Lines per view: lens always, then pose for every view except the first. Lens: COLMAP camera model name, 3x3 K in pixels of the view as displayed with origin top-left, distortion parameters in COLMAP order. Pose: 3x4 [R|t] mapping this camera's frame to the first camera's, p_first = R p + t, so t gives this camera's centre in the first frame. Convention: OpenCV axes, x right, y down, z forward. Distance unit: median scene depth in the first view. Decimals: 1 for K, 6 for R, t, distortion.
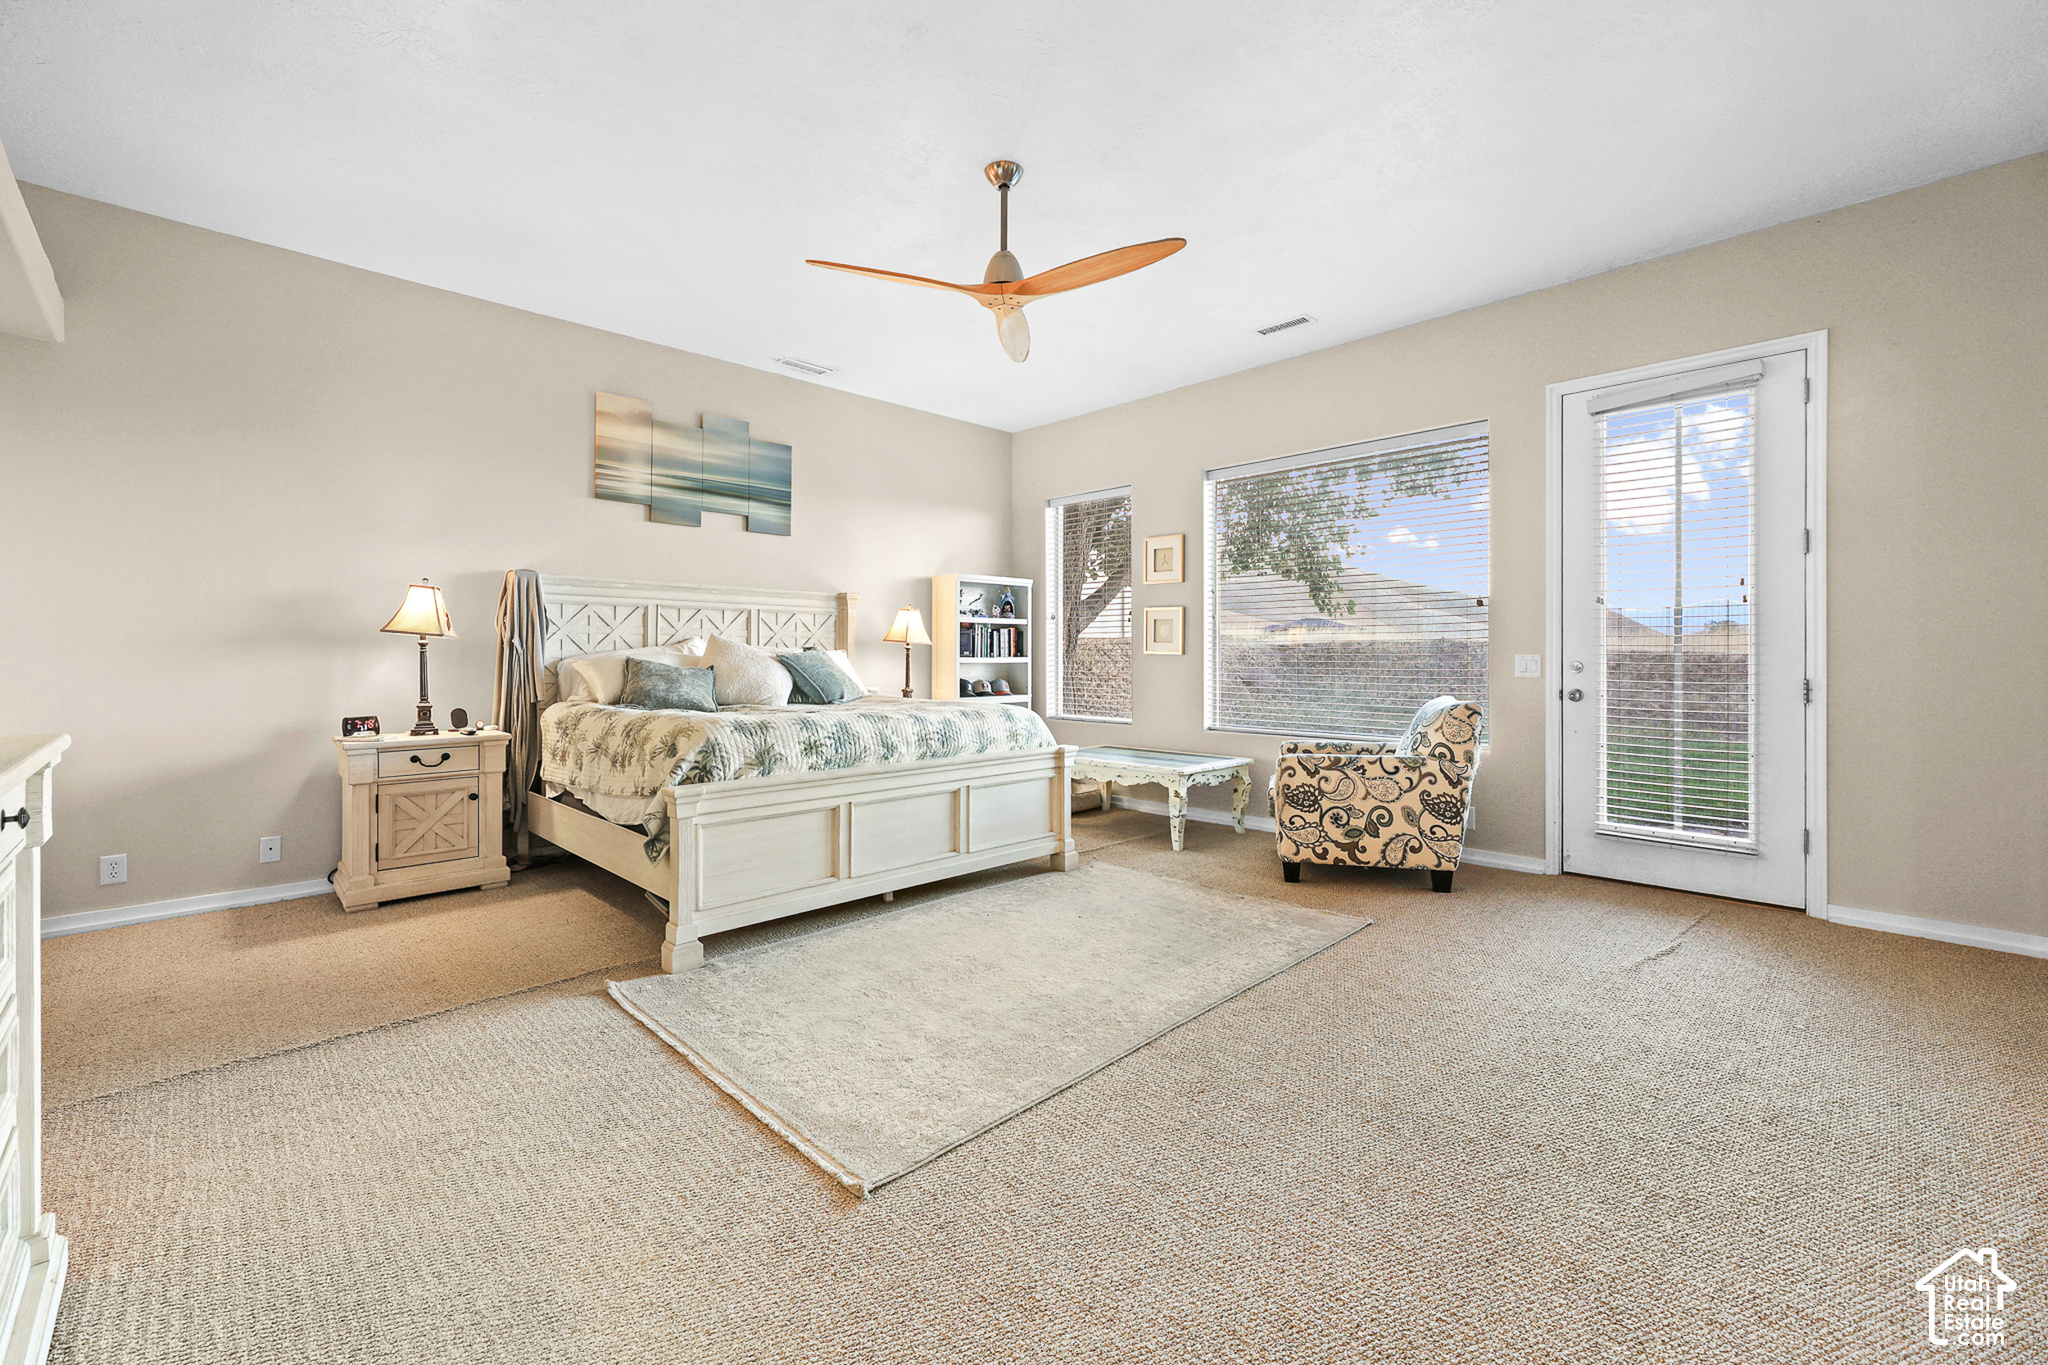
lens RADIAL K [[846.6, 0, 1025.1], [0, 846.6, 656.7], [0, 0, 1]] dist [0.002366, 0.000049]
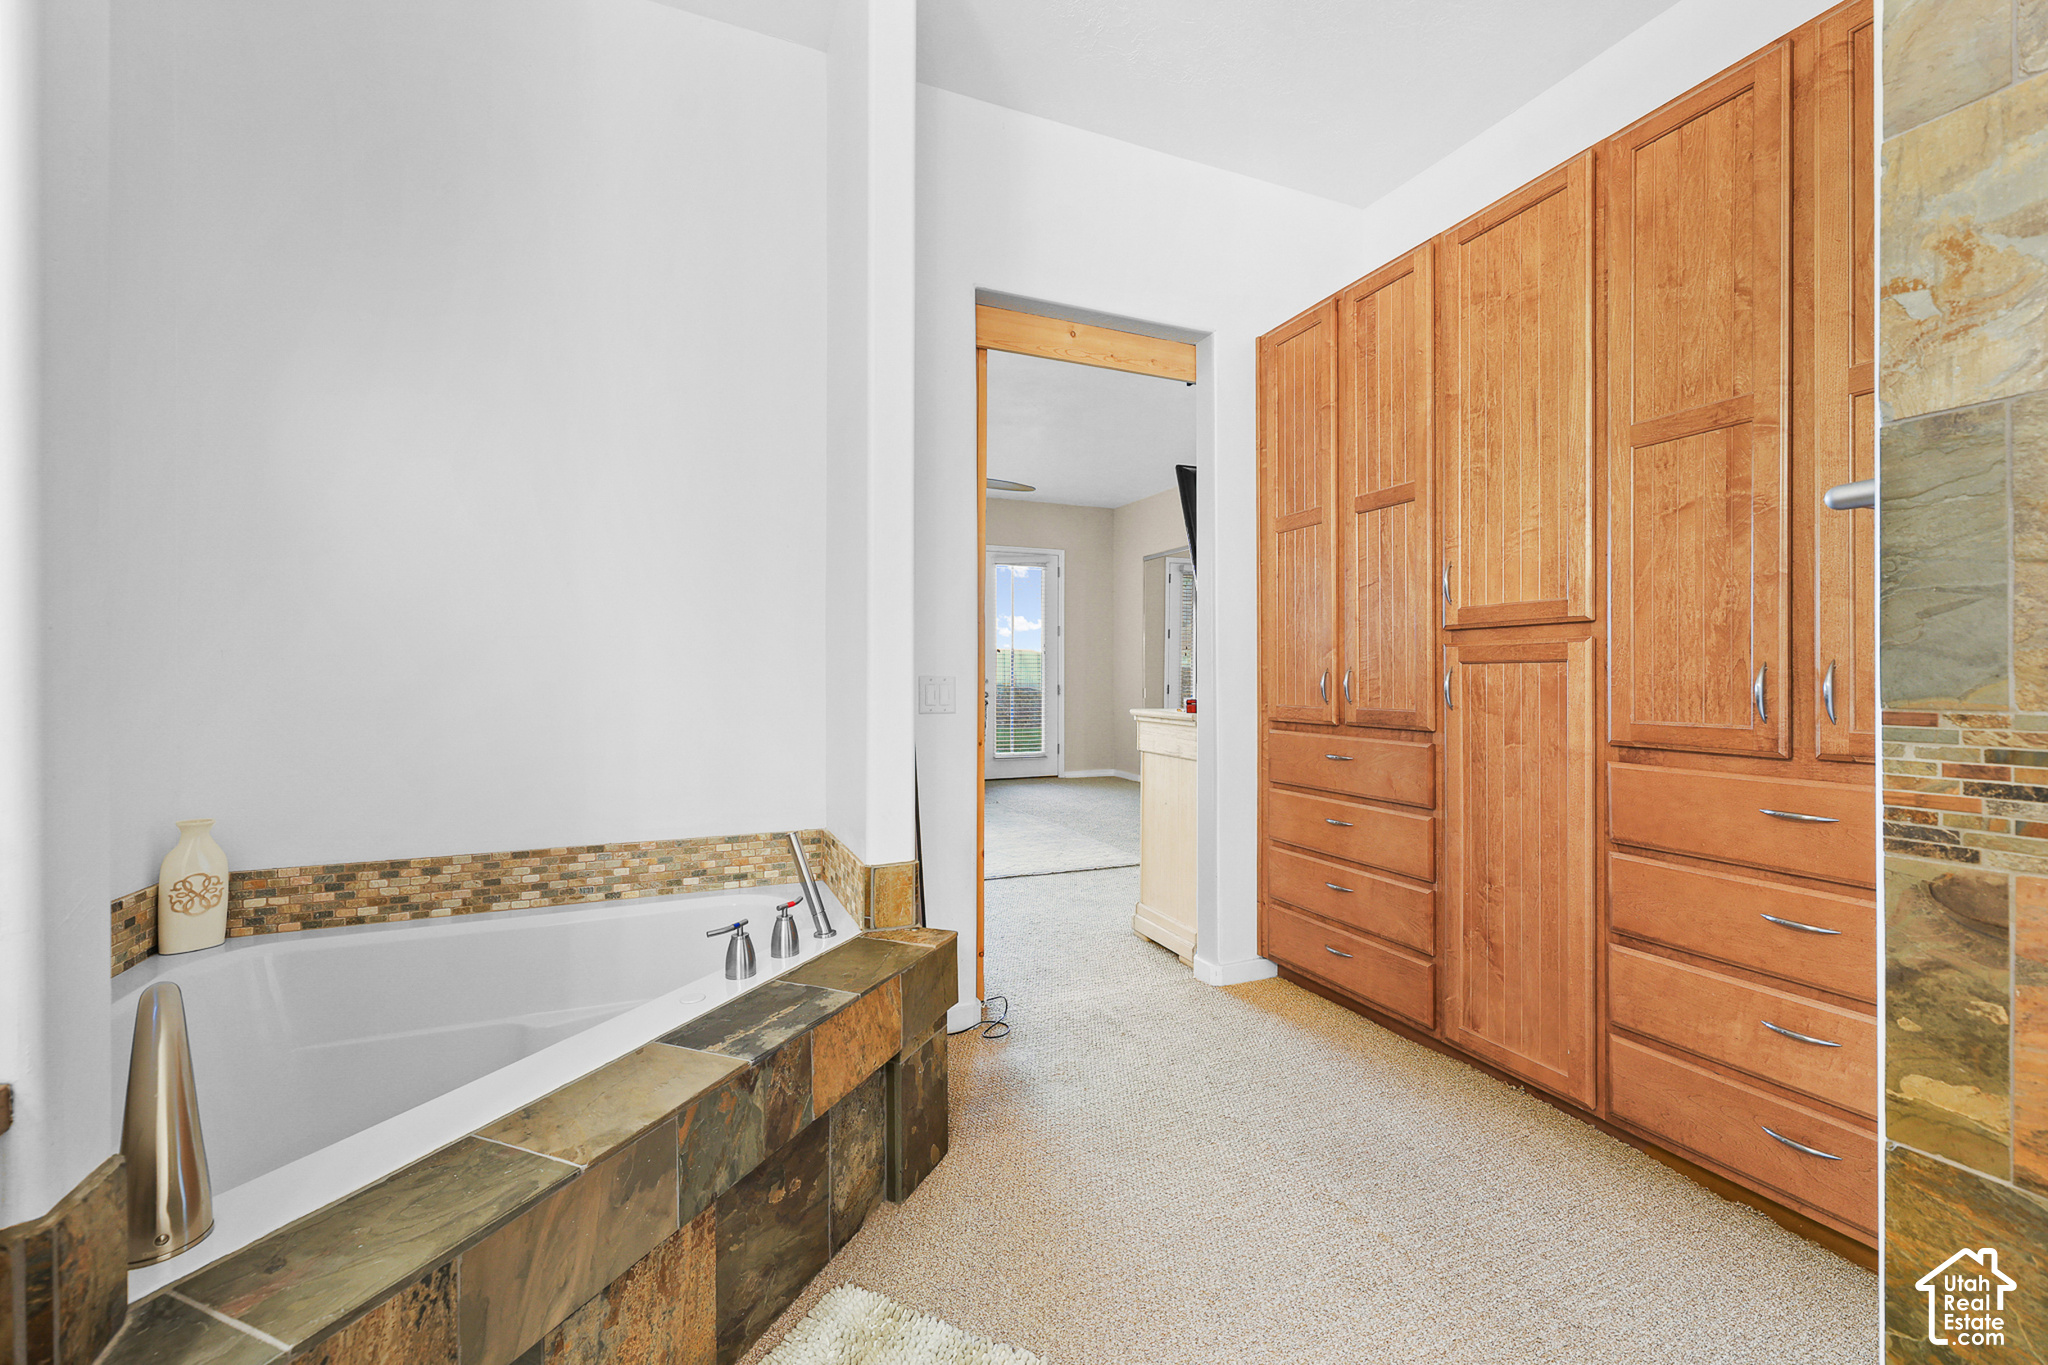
lens RADIAL K [[848.3, 0, 1016.9], [0, 848.3, 685.9], [0, 0, 1]] dist [-0.001691, -0.000169]
pose [[0.378137, -0.010919, 0.925685, -1.315337], [-0.001256, 0.999923, 0.012308, -0.002516], [-0.925749, -0.005817, 0.378094, 0.134872]]
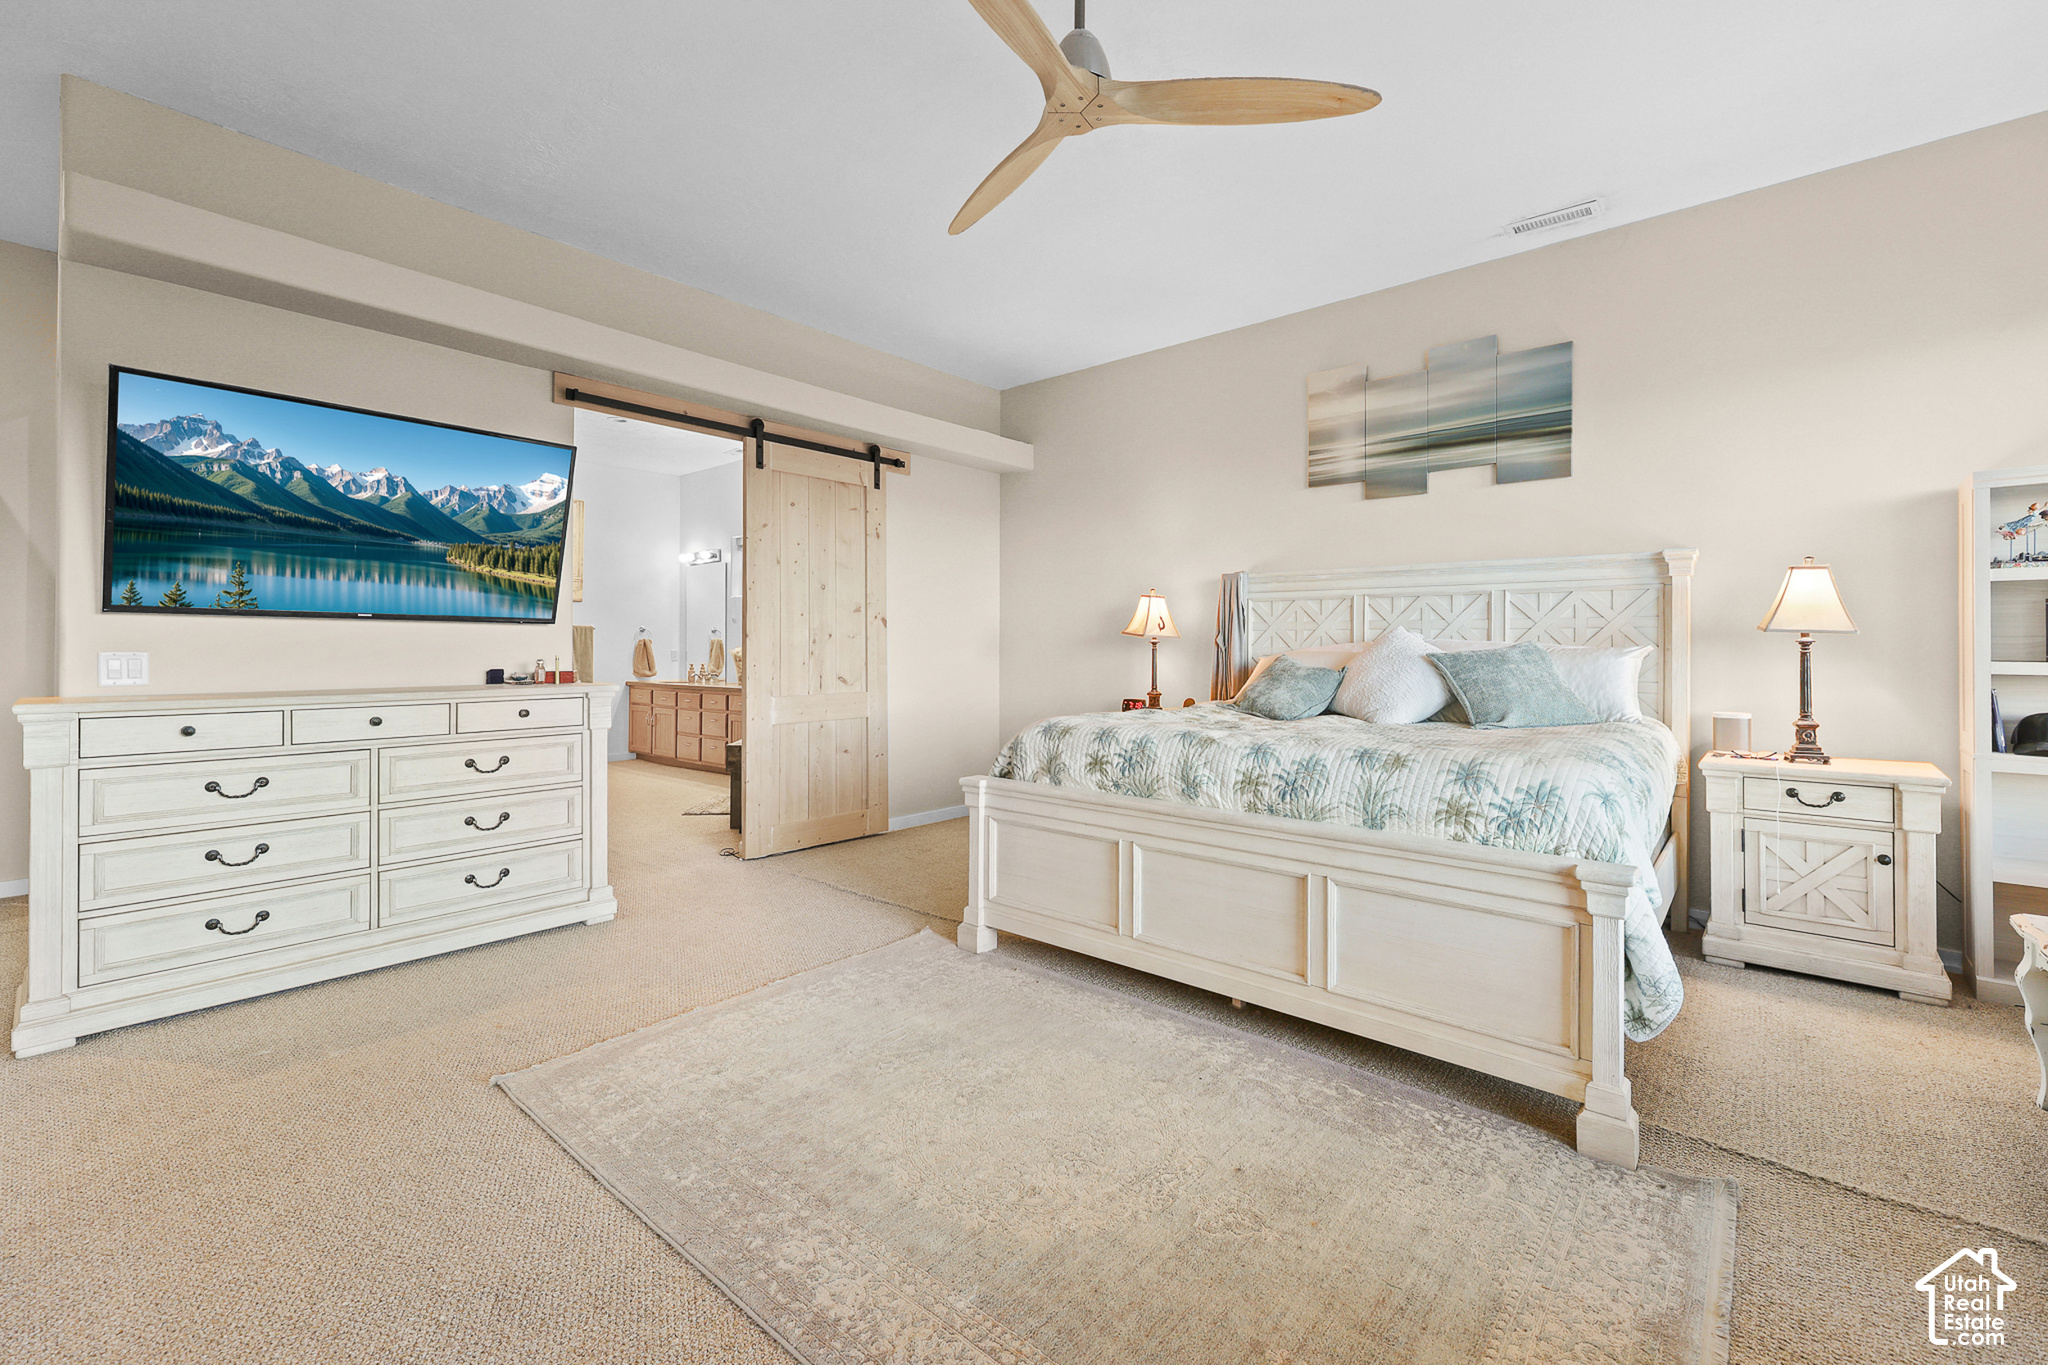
lens RADIAL K [[842.0, 0, 1025.9], [0, 842.0, 651.8], [0, 0, 1]] dist [0.000155, -0.000082]
pose [[0.096146, 0.003578, -0.995361, 0.484107], [-0.005105, 0.999982, 0.003101, -0.005047], [0.995354, 0.004783, 0.096162, 0.715068]]
